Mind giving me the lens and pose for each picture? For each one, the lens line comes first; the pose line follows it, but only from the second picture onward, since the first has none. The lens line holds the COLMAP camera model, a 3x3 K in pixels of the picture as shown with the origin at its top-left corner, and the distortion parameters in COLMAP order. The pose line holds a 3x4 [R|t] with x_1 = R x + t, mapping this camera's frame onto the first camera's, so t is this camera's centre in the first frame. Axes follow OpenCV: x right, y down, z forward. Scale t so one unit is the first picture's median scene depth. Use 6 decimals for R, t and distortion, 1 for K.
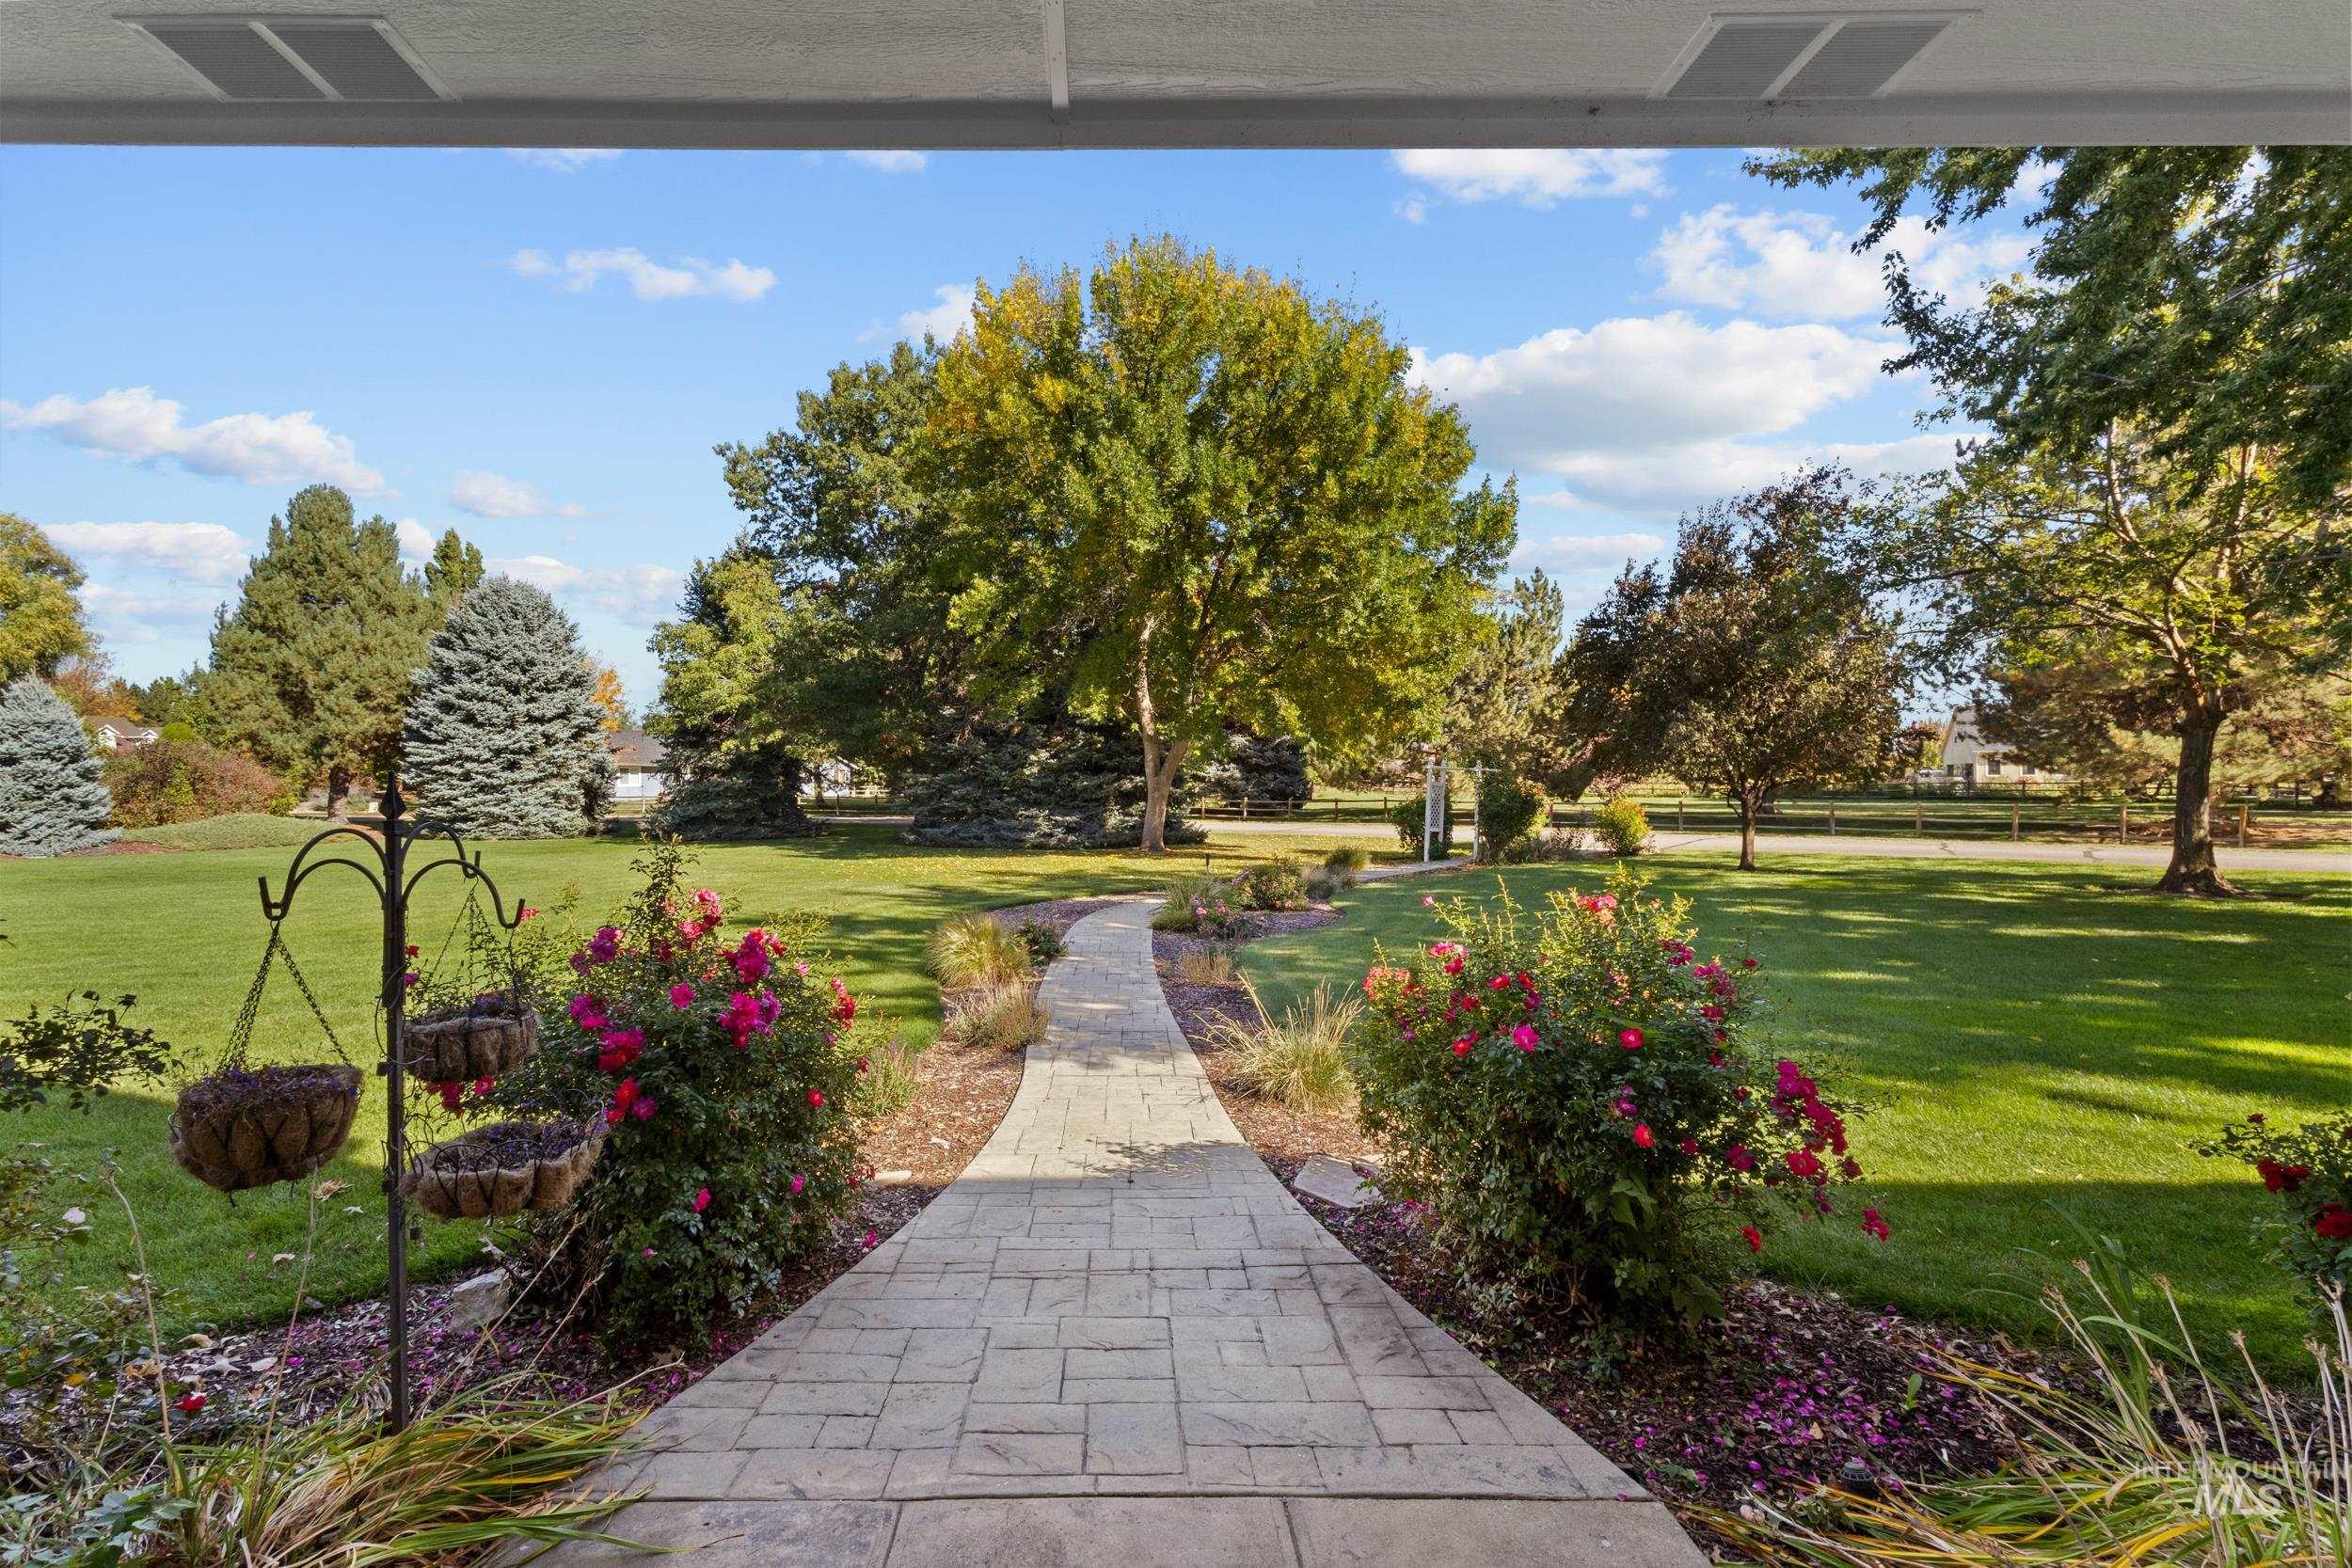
lens RADIAL K [[1097.1, 0, 1176.1], [0, 1097.1, 784.7], [0, 0, 1]] dist [0.000004, -0.000003]
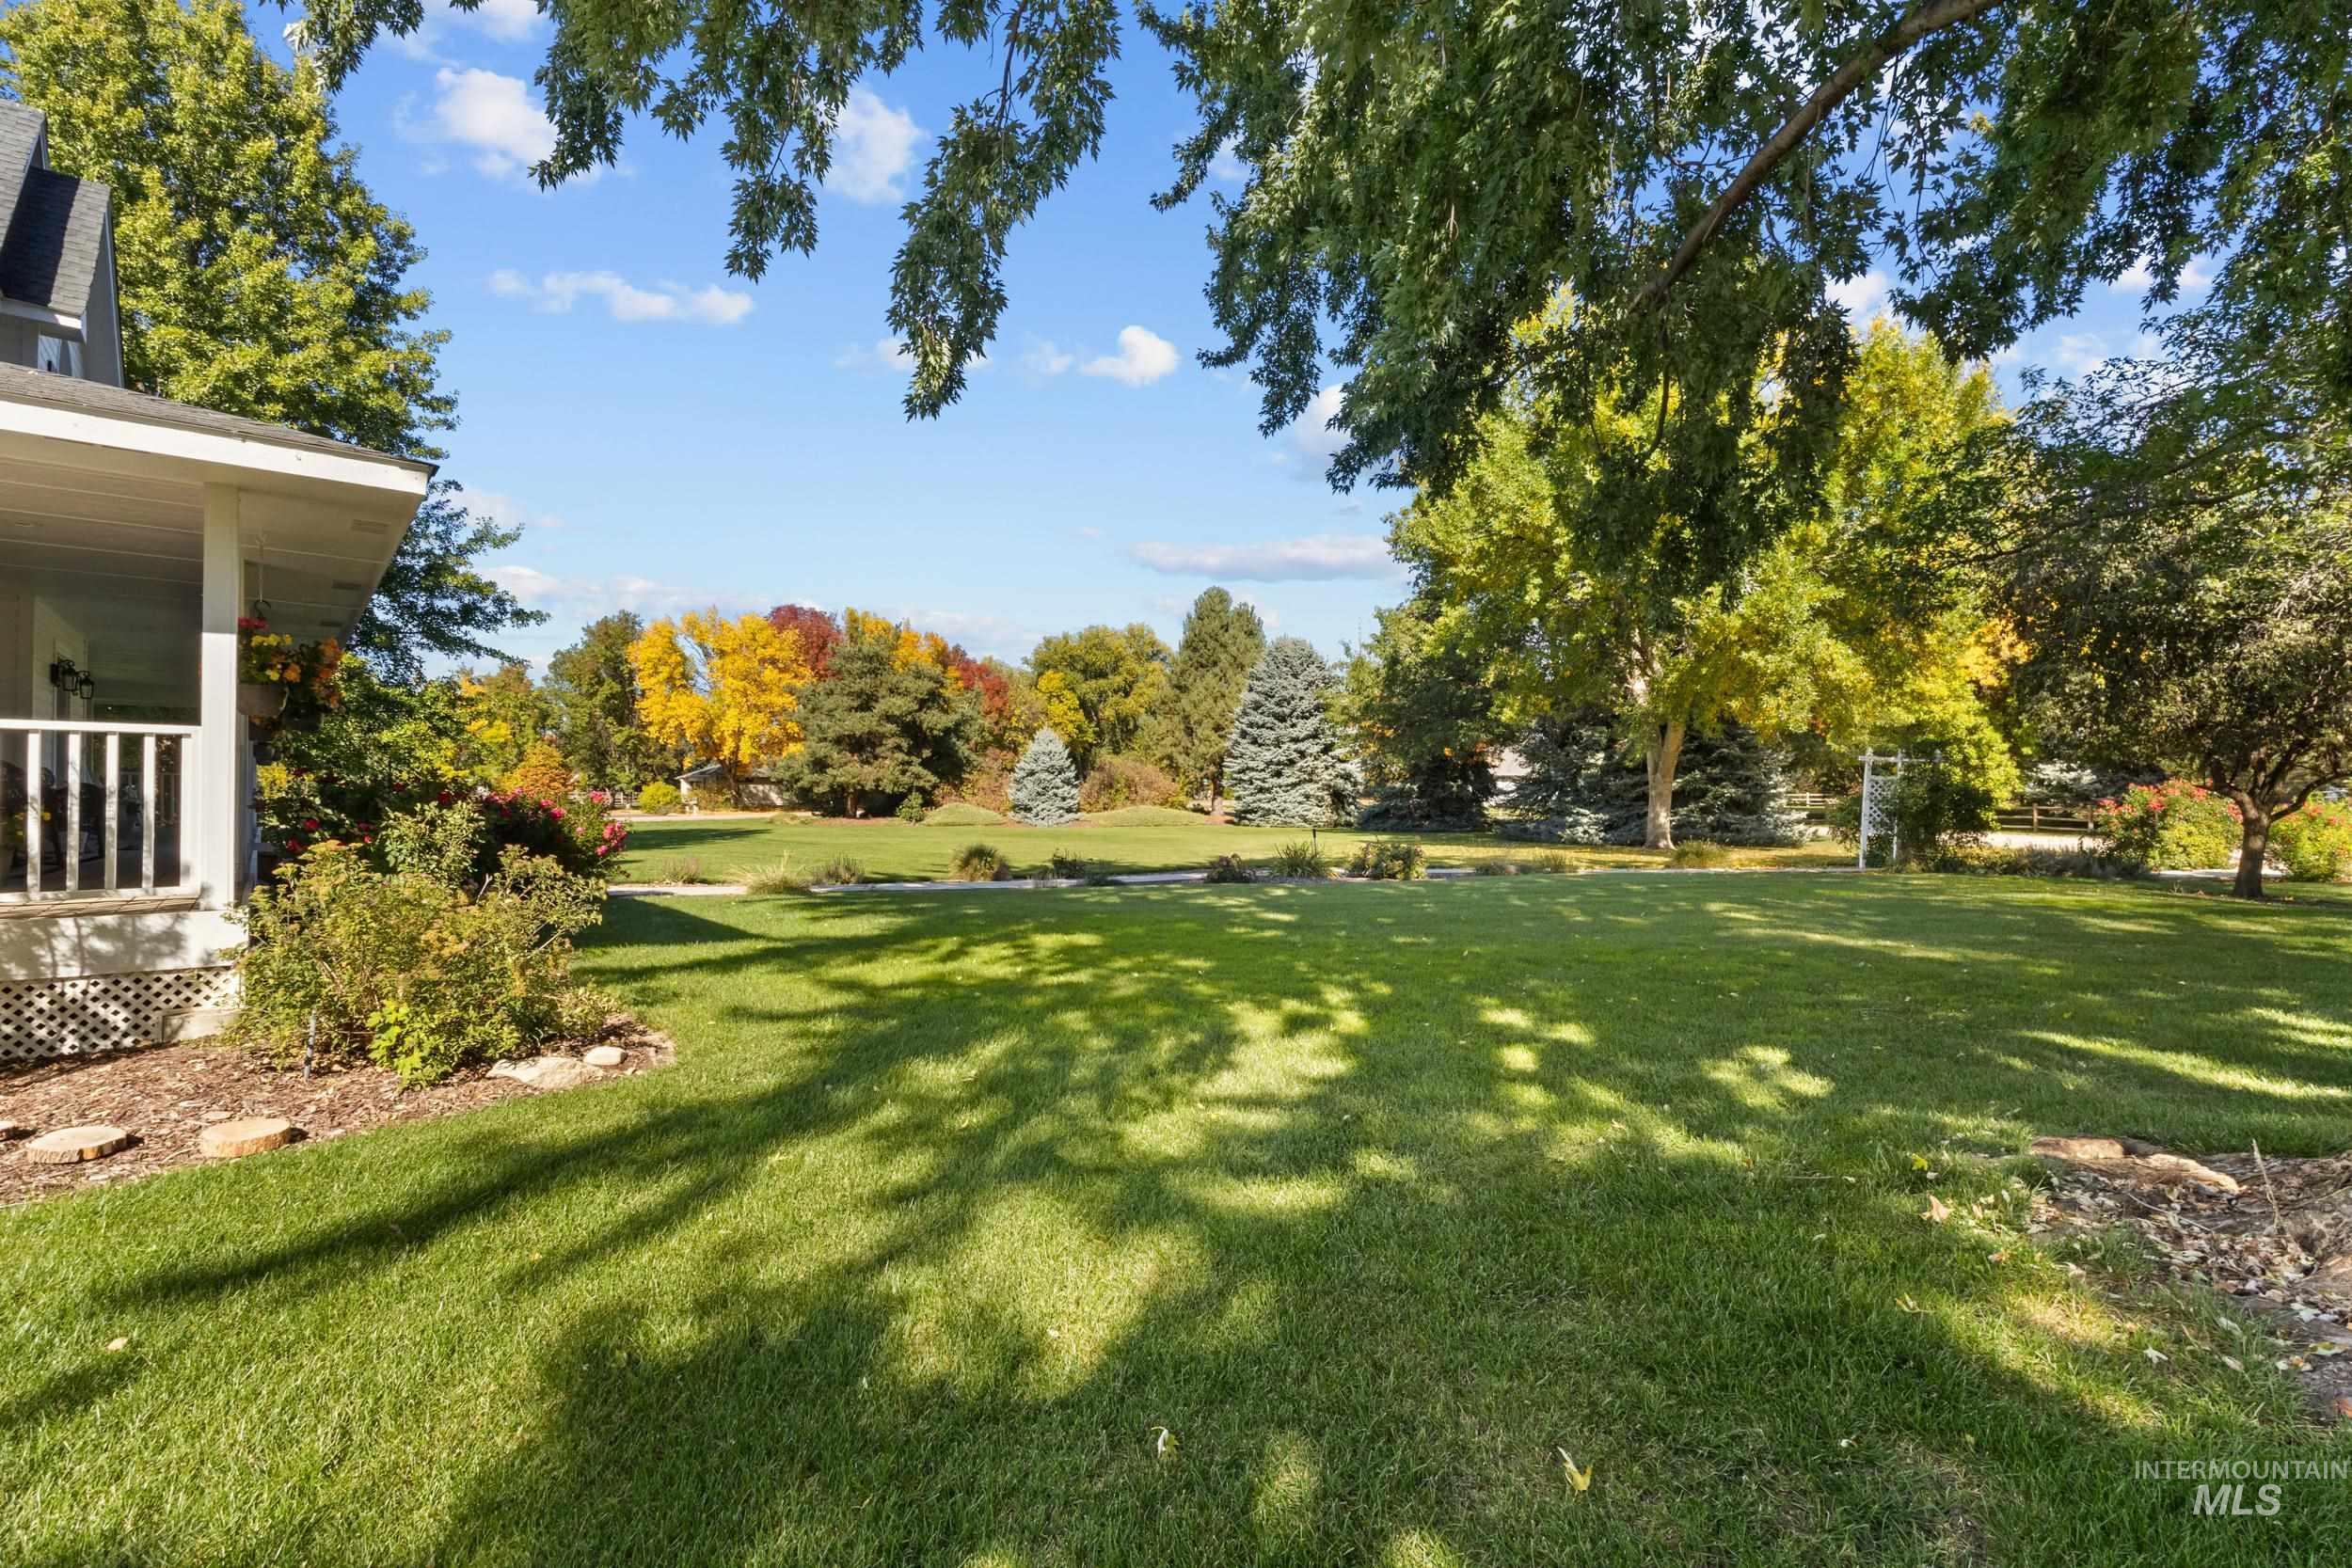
lens RADIAL K [[1097.1, 0, 1176.4], [0, 1097.1, 783.5], [0, 0, 1]] dist [0.000004, -0.000003]
pose [[0.628823, -0.006542, -0.777521, 0.387151], [-0.002078, 0.999947, -0.010095, 0.009146], [0.777545, 0.007964, 0.628776, 0.029627]]
